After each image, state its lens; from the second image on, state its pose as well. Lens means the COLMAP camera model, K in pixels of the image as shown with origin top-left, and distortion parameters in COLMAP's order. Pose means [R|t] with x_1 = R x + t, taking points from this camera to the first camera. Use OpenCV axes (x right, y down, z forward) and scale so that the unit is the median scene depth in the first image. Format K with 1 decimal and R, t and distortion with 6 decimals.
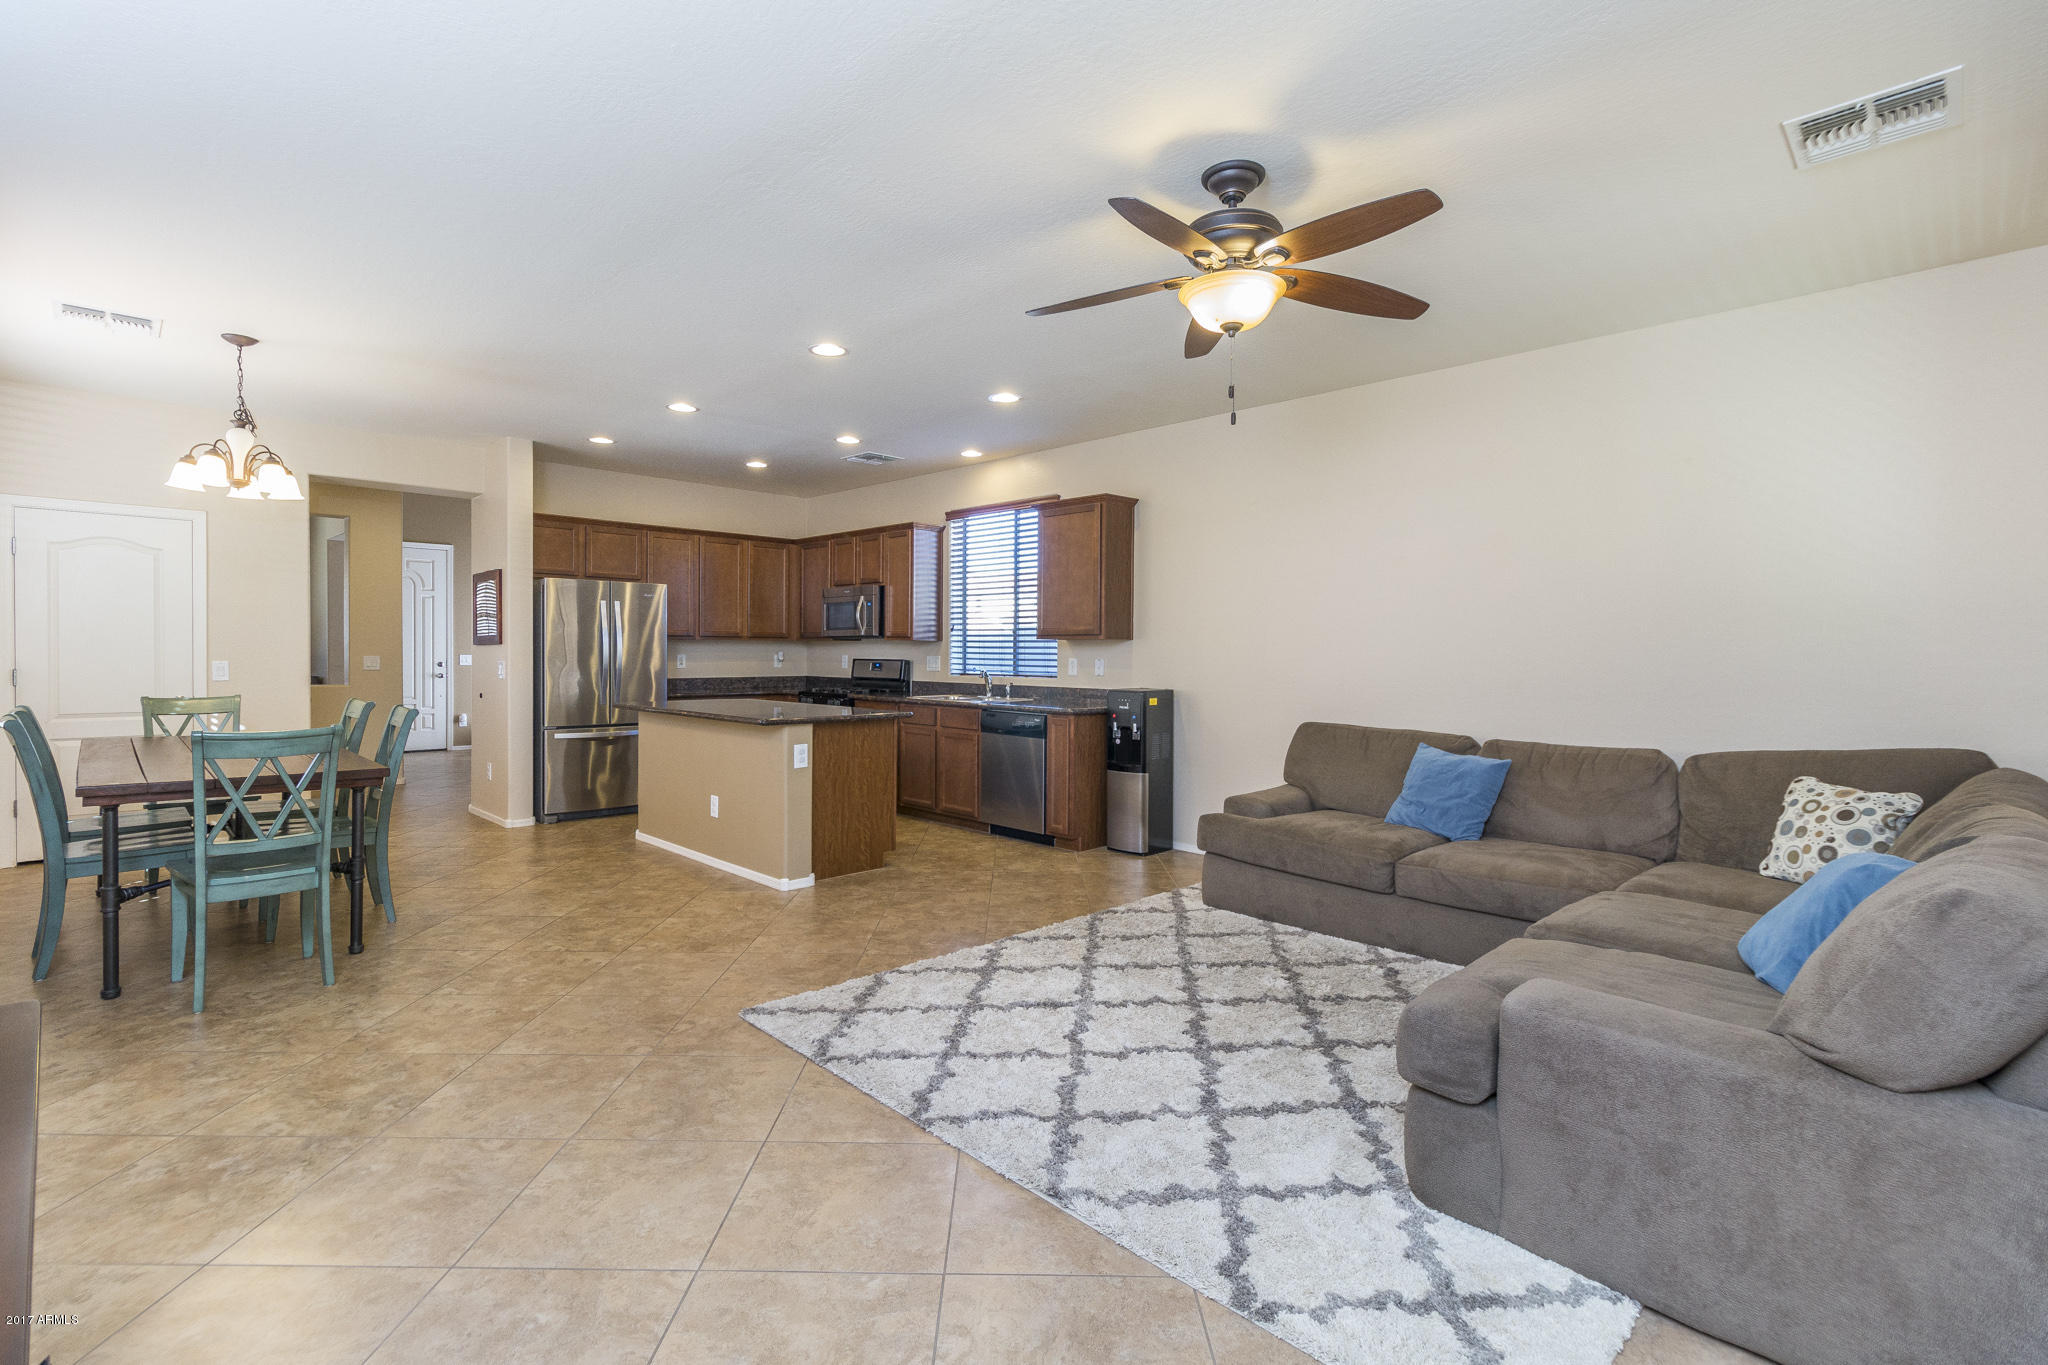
lens RADIAL K [[964.4, 0, 1018.8], [0, 964.4, 644.4], [0, 0, 1]] dist [0.000116, 0.000045]
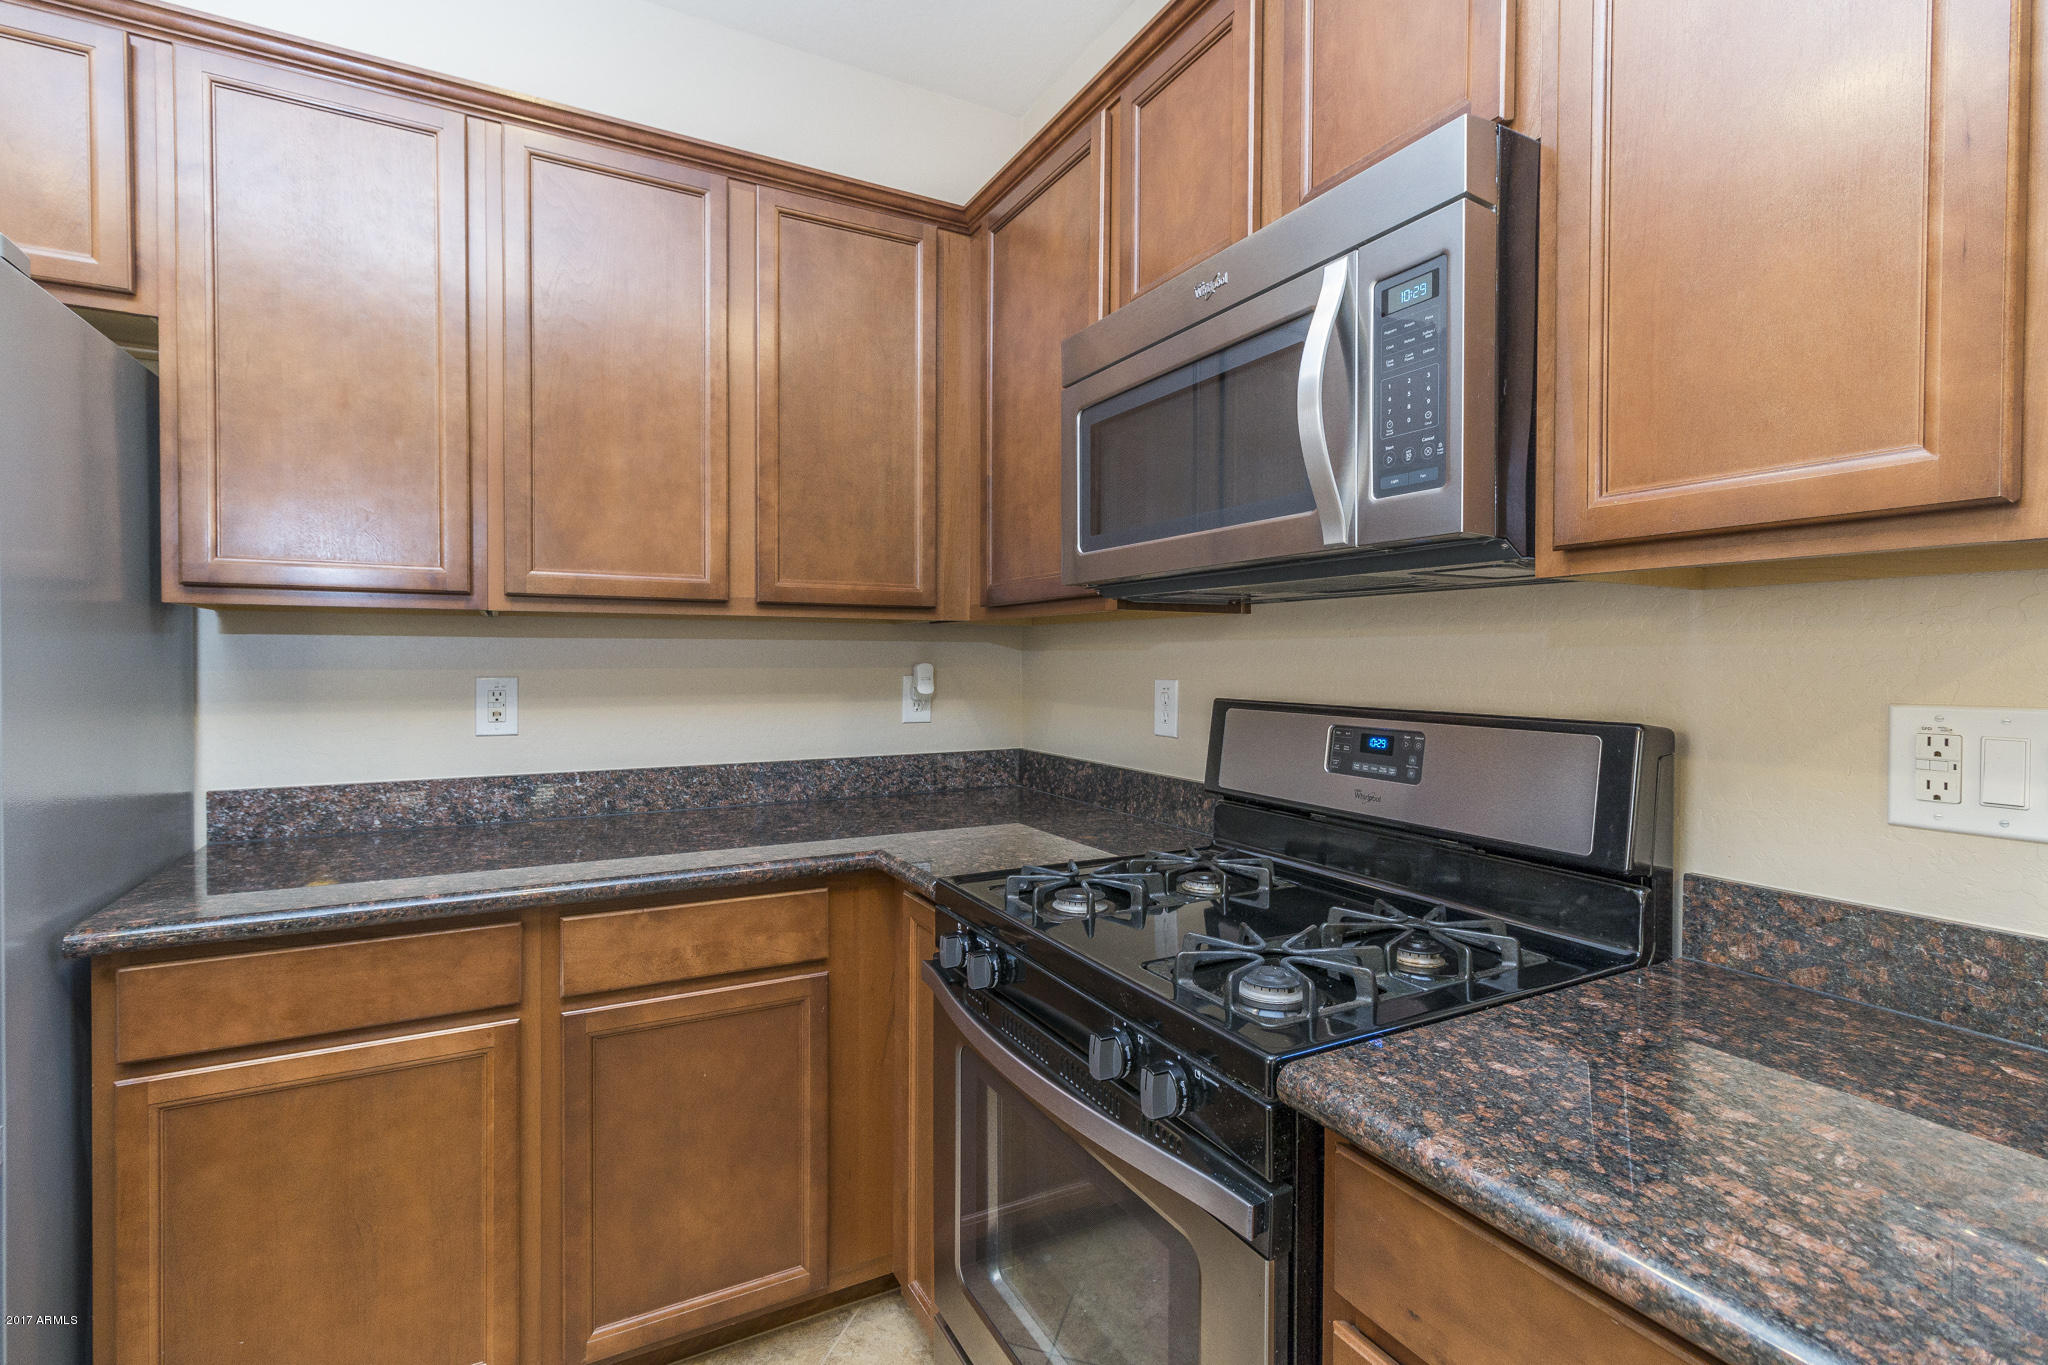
lens RADIAL K [[919.2, 0, 1024.0], [0, 919.2, 682.5], [0, 0, 1]] dist [-0.001094, -0.000111]
pose [[0.959231, 0.003666, -0.282599, -0.169055], [0.006213, 0.999401, 0.034051, 0.005261], [0.282555, -0.034418, 0.958634, 0.870623]]
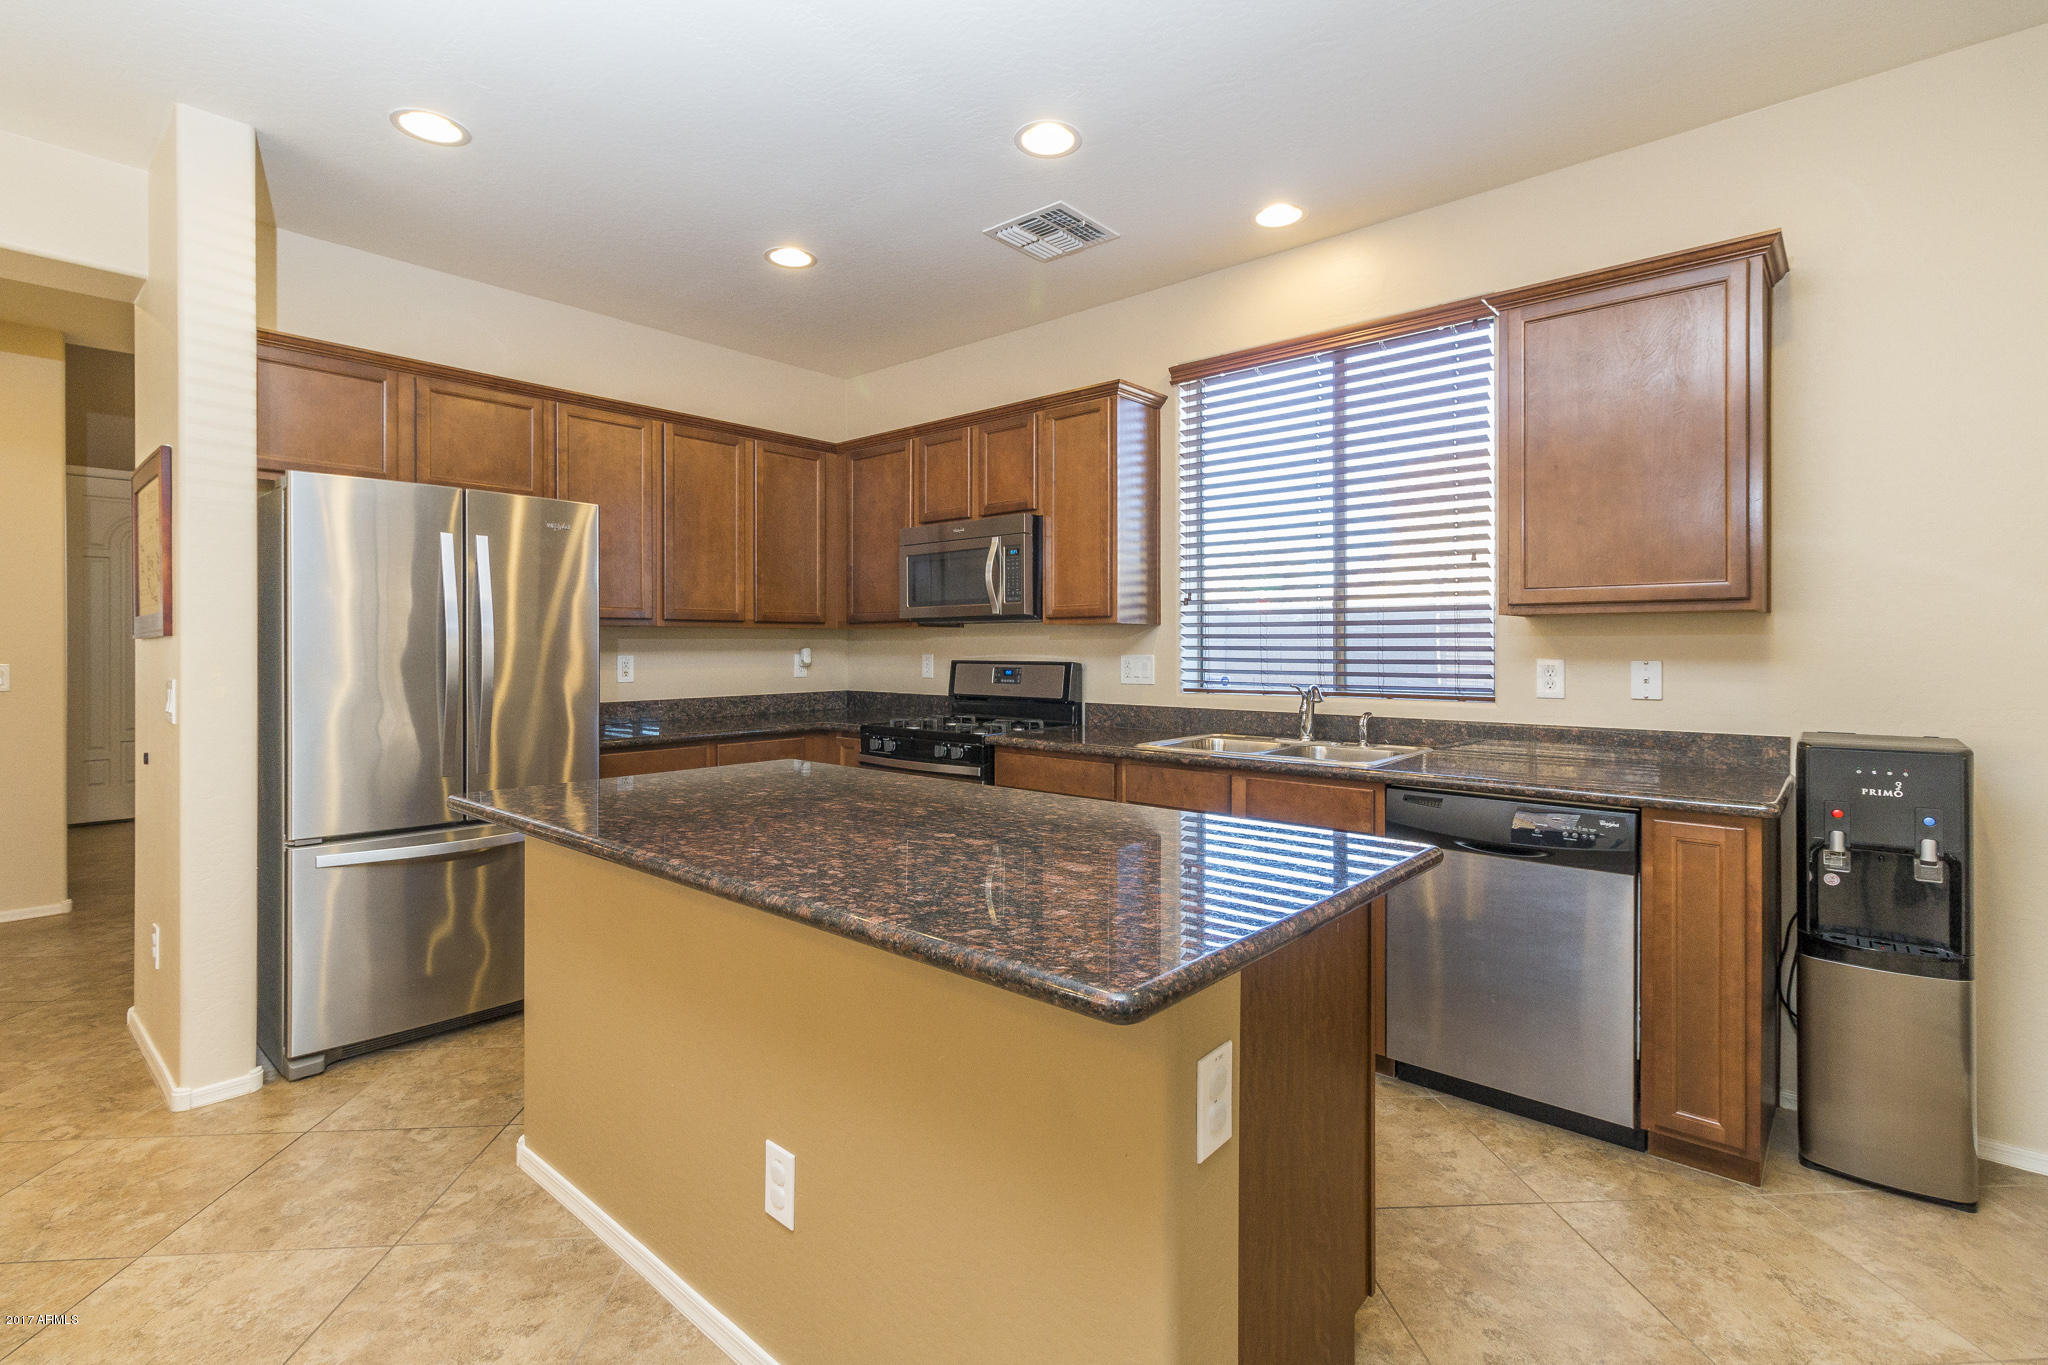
lens RADIAL K [[950.5, 0, 1021.2], [0, 950.5, 640.2], [0, 0, 1]] dist [-0.000874, -0.000161]
pose [[0.997317, -0.006317, 0.072934, -0.187045], [0.006102, 0.999976, 0.003181, 0.002552], [-0.072952, -0.002727, 0.997332, 0.505134]]
